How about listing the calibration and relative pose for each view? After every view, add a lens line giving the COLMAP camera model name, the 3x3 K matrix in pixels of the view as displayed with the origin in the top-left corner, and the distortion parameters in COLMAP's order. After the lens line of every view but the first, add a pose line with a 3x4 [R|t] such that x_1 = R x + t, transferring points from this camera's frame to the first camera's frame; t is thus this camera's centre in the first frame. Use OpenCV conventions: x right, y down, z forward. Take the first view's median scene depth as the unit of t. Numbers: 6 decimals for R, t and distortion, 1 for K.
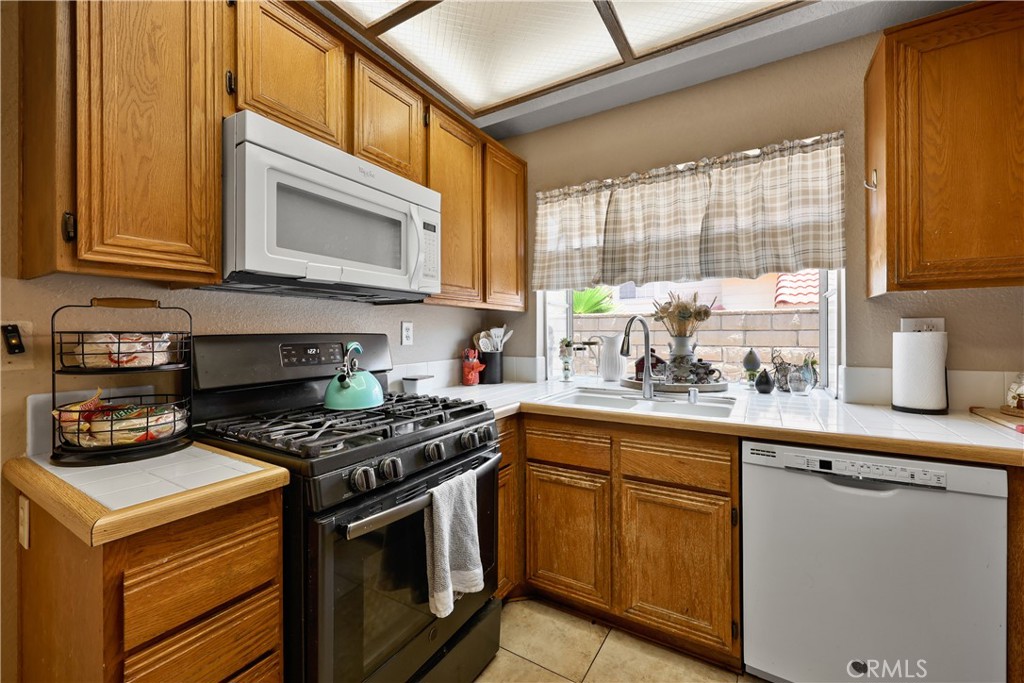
lens RADIAL K [[414.2, 0, 511.7], [0, 414.2, 335.1], [0, 0, 1]] dist [-0.002143, -0.000276]
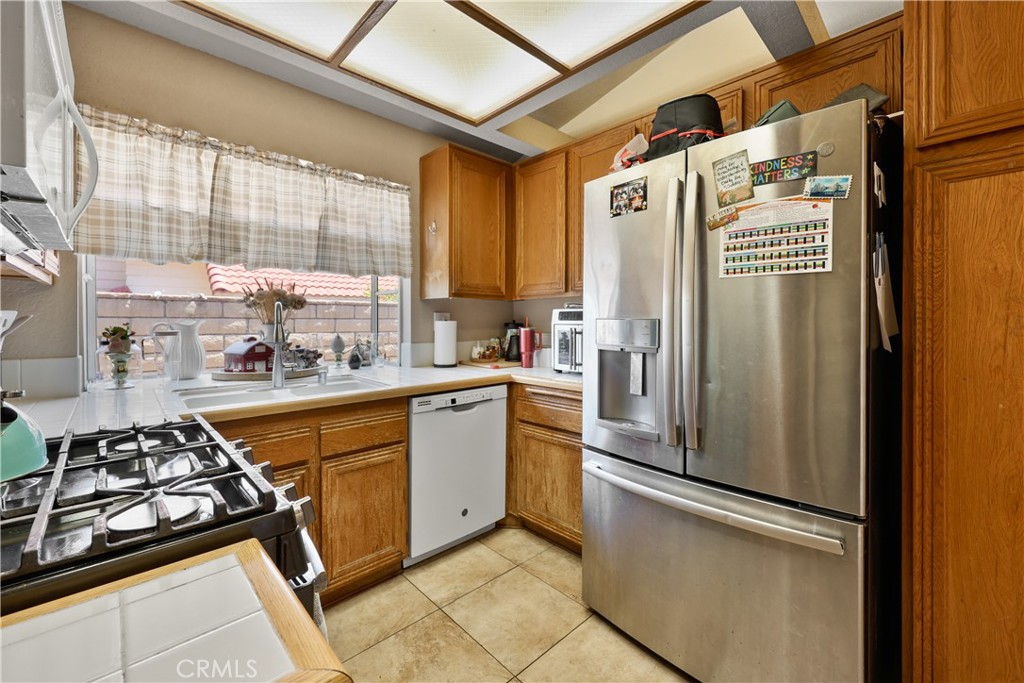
lens RADIAL K [[414.2, 0, 519.1], [0, 414.2, 324.1], [0, 0, 1]] dist [-0.002143, -0.000276]
pose [[0.245253, -0.002783, 0.969455, -0.472407], [0.001594, 0.999996, 0.002467, 0.001718], [-0.969458, 0.000941, 0.245256, 0.207716]]
